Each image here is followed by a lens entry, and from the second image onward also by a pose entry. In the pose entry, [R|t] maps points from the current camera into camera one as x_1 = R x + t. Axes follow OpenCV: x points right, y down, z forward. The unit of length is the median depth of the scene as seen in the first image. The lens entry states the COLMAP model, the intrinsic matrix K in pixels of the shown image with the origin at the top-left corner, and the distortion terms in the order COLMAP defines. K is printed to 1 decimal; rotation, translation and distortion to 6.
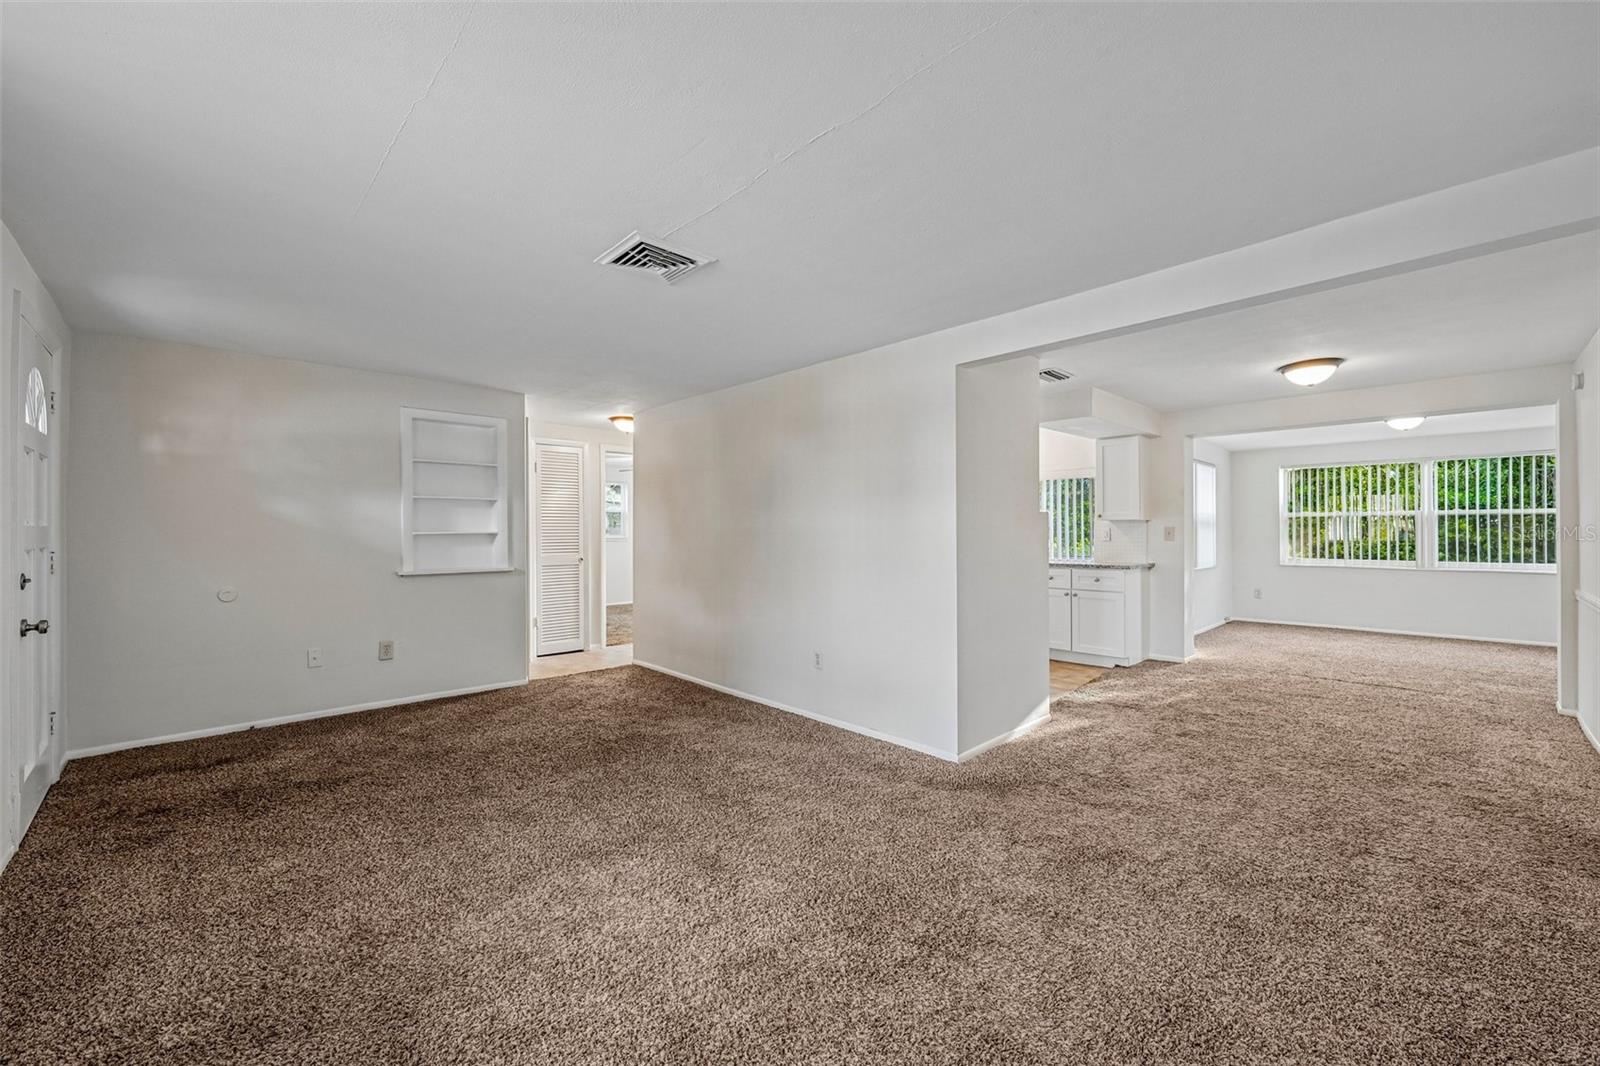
lens RADIAL K [[639.9, 0, 798.3], [0, 639.9, 529.7], [0, 0, 1]] dist [0.000210, 0.000088]
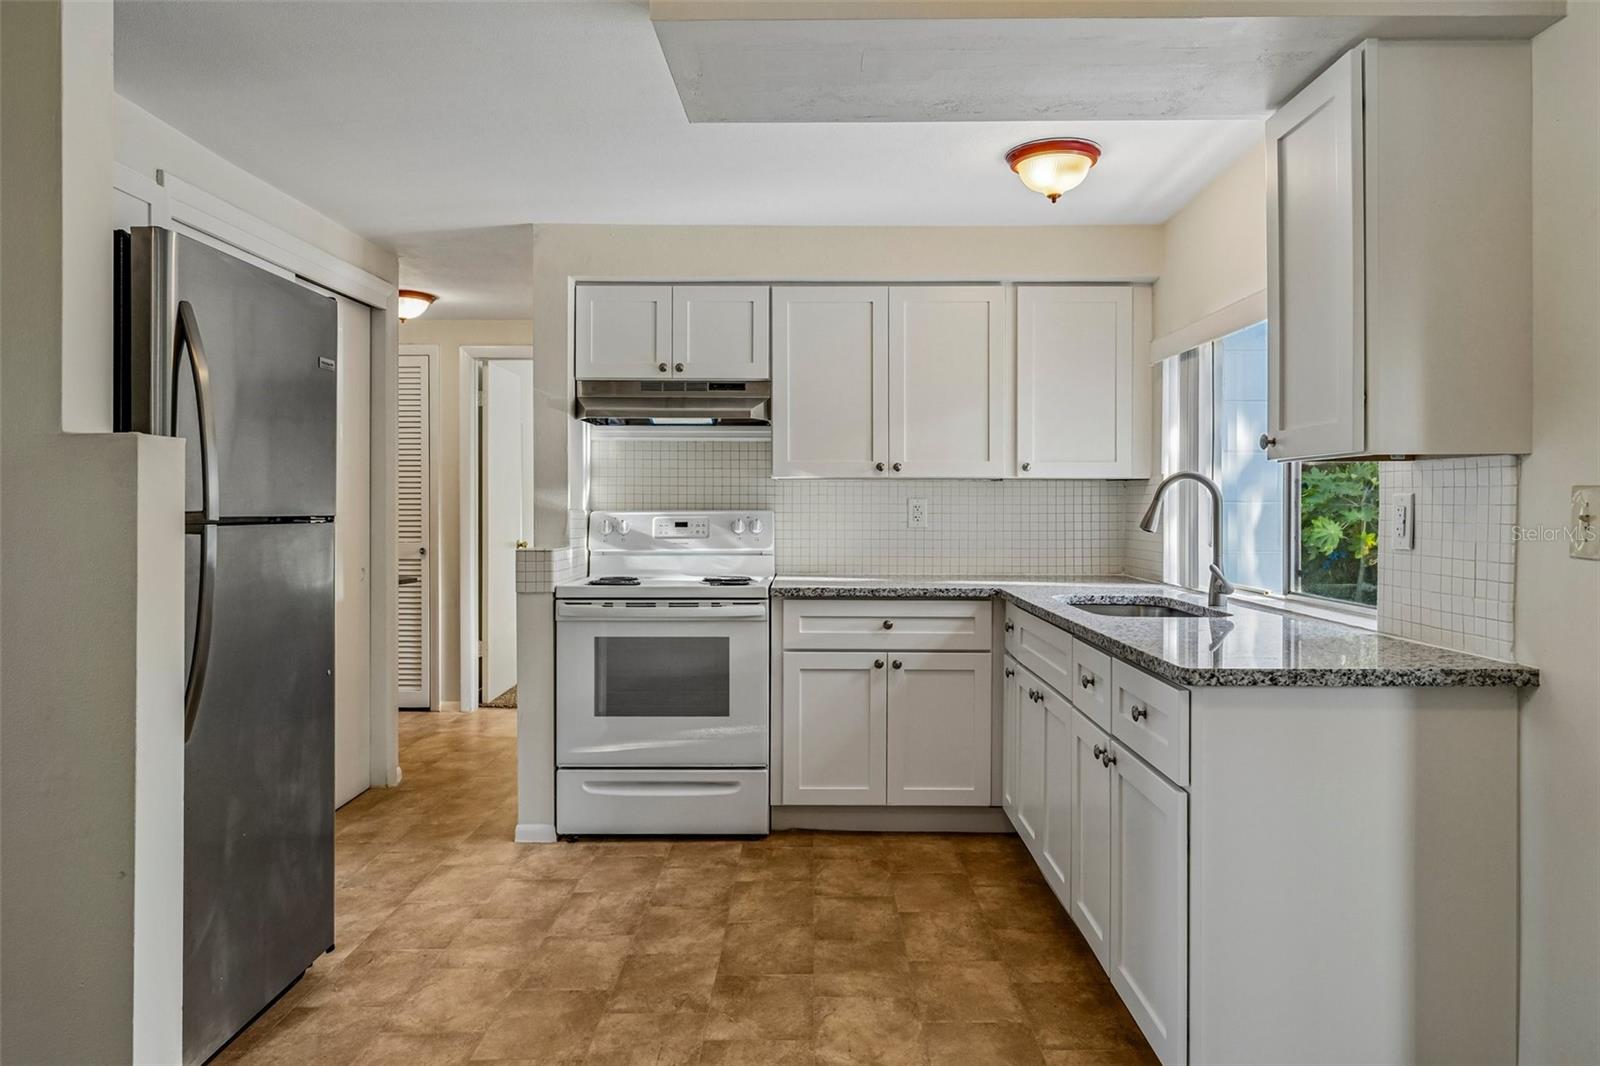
lens RADIAL K [[1063.7, 0, 806.2], [0, 1063.7, 506.3], [0, 0, 1]] dist [0.001361, -0.000791]
pose [[0.716892, 0.006616, -0.697153, 0.651922], [-0.001062, 0.999964, 0.008398, -0.001031], [0.697183, -0.005280, 0.716874, 0.634594]]
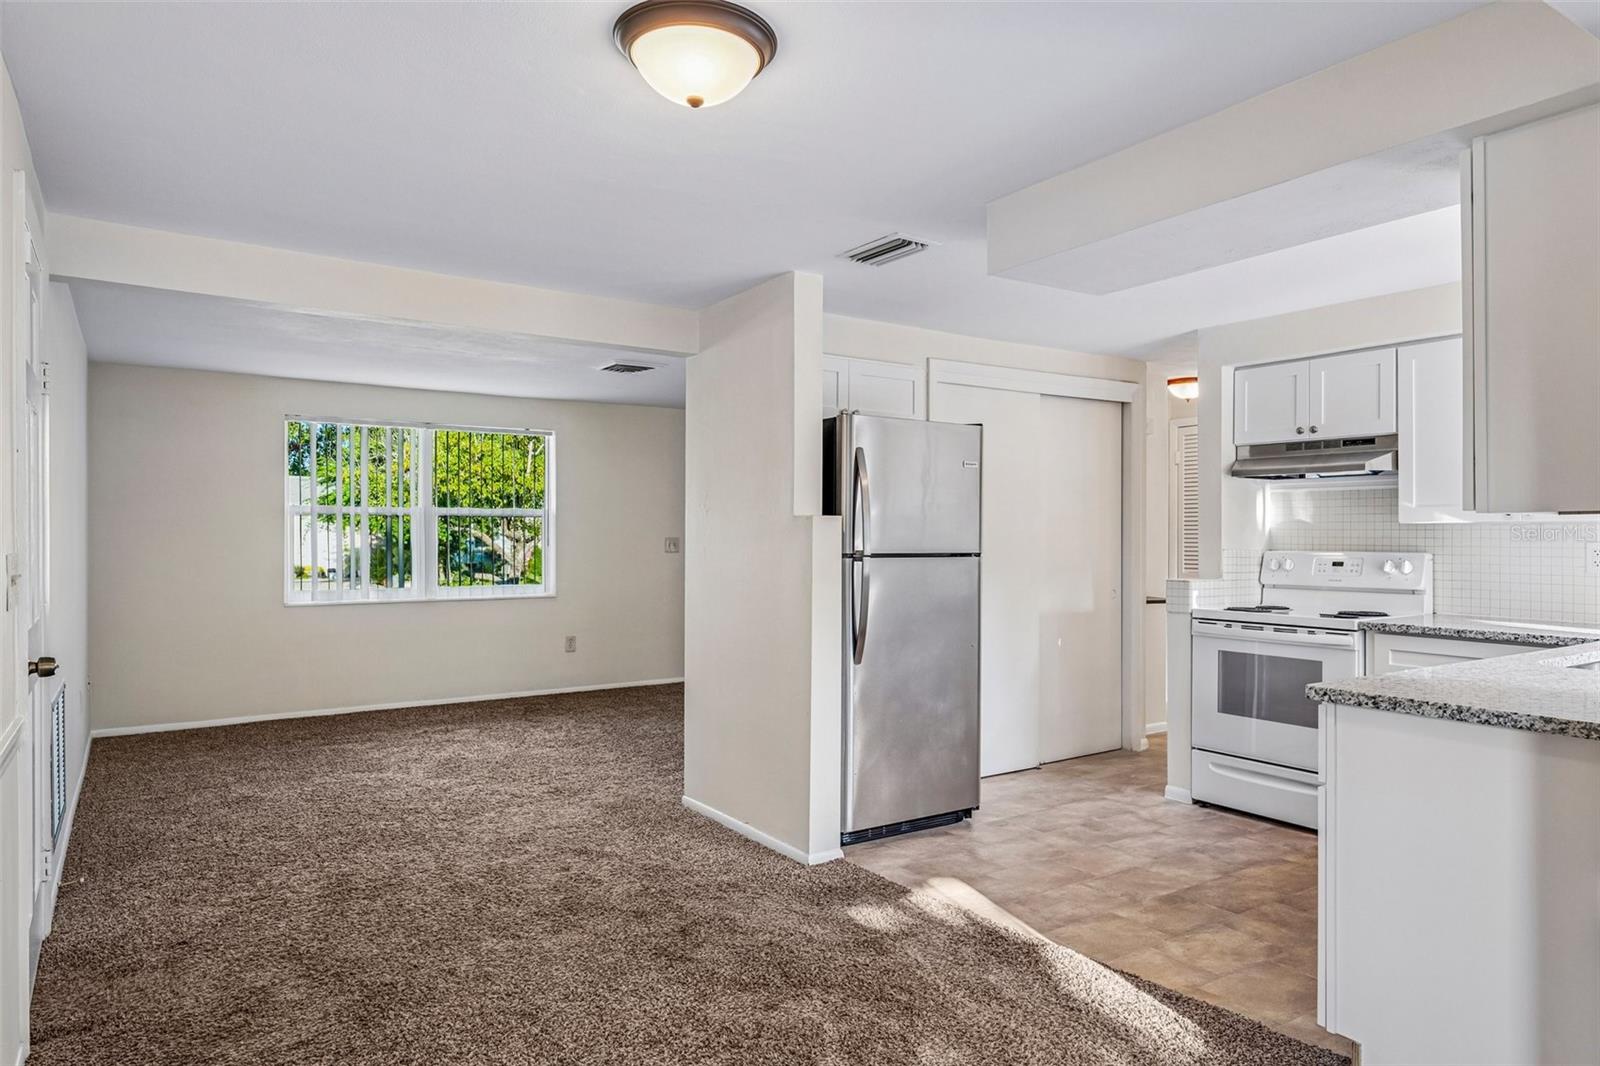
lens RADIAL K [[987.7, 0, 798.4], [0, 987.7, 535.0], [0, 0, 1]] dist [0.000382, 0.000405]
pose [[-0.184042, 0.003107, -0.982914, 0.935448], [0.003460, 0.999991, 0.002513, -0.008894], [0.982912, -0.002938, -0.184051, 0.837946]]
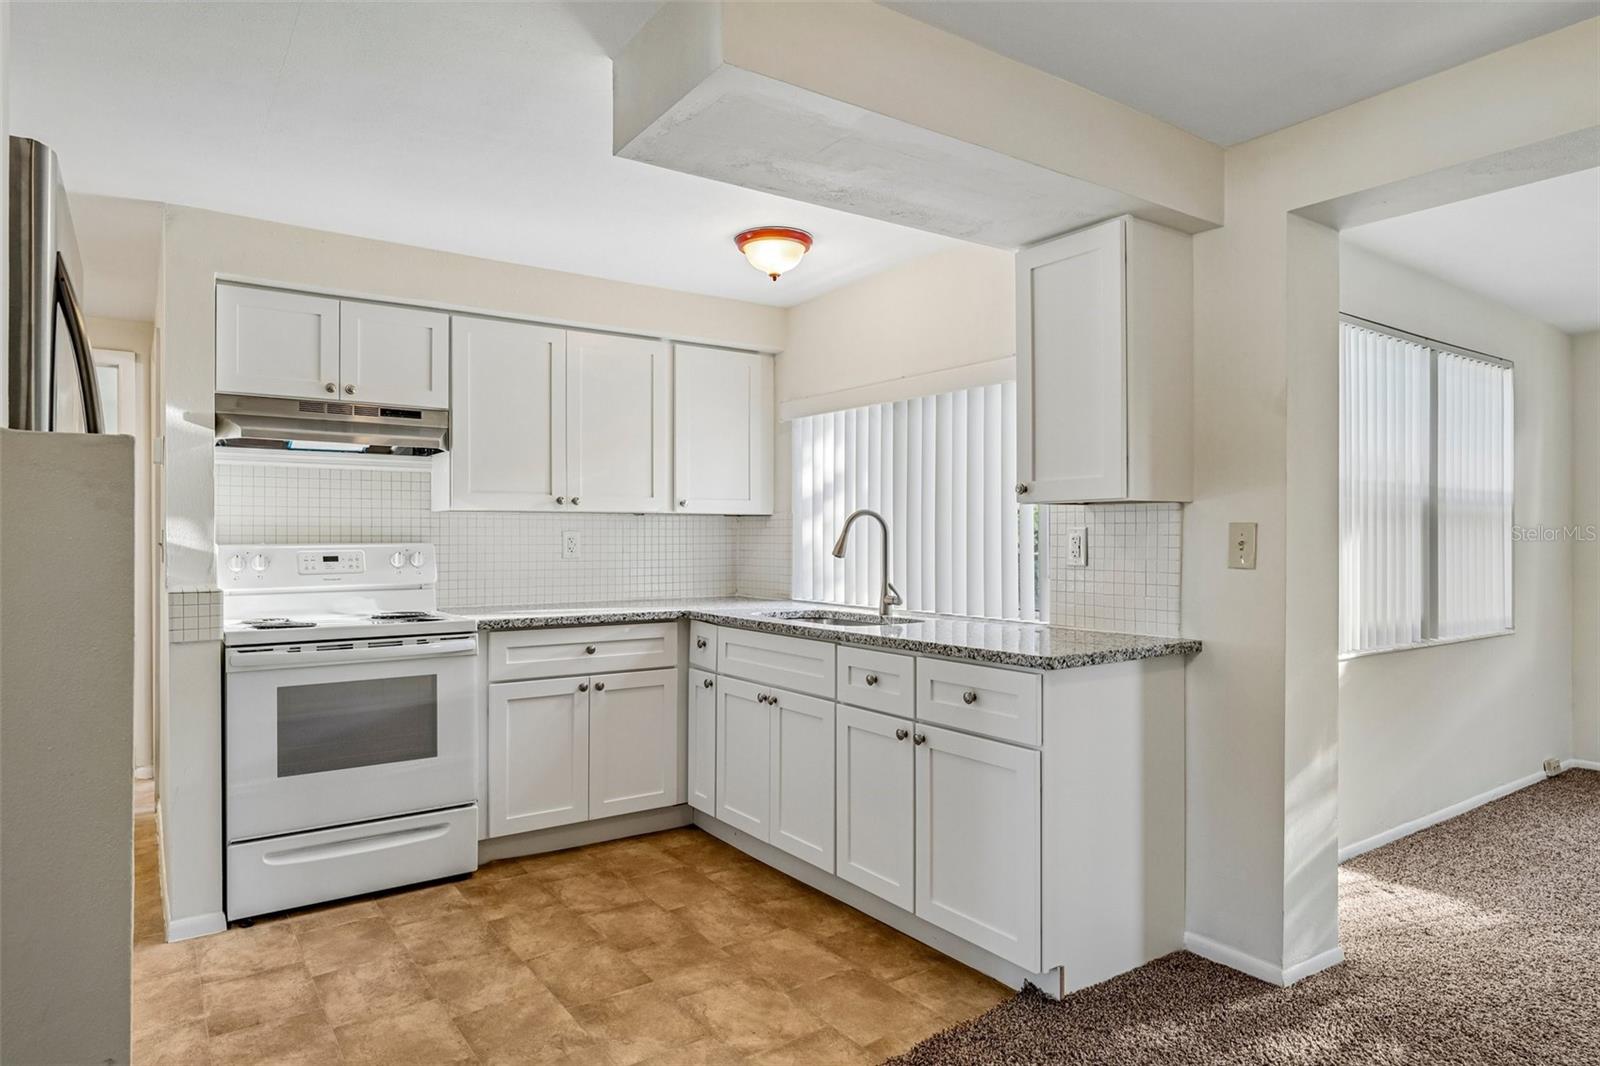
lens RADIAL K [[949.7, 0, 802.3], [0, 949.7, 533.8], [0, 0, 1]] dist [0.000673, -0.000452]
pose [[0.988615, 0.002497, -0.150446, 0.455450], [-0.002212, 0.999995, 0.002061, -0.000021], [0.150450, -0.001705, 0.988616, 0.542859]]
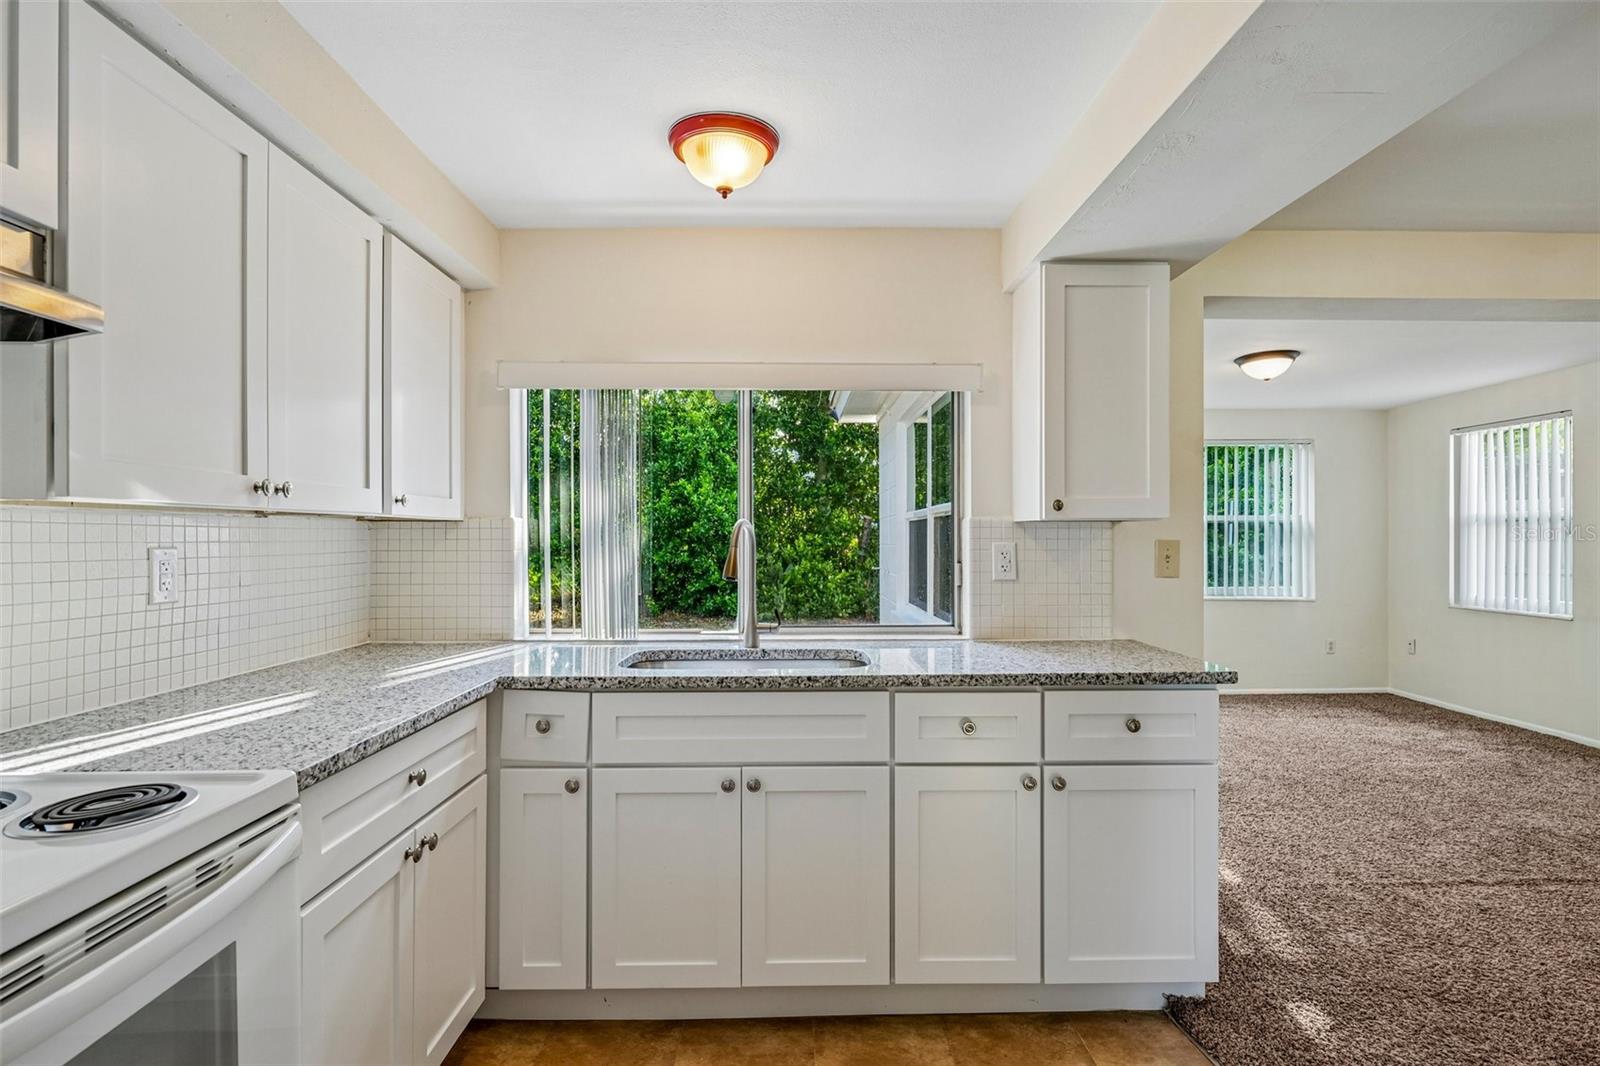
lens RADIAL K [[808.4, 0, 815.7], [0, 808.4, 537.6], [0, 0, 1]] dist [0.000357, 0.000377]
pose [[0.674748, 0.002725, 0.738043, 0.101945], [-0.005120, 0.999986, 0.000989, -0.005688], [-0.738030, -0.004446, 0.674753, 0.860139]]
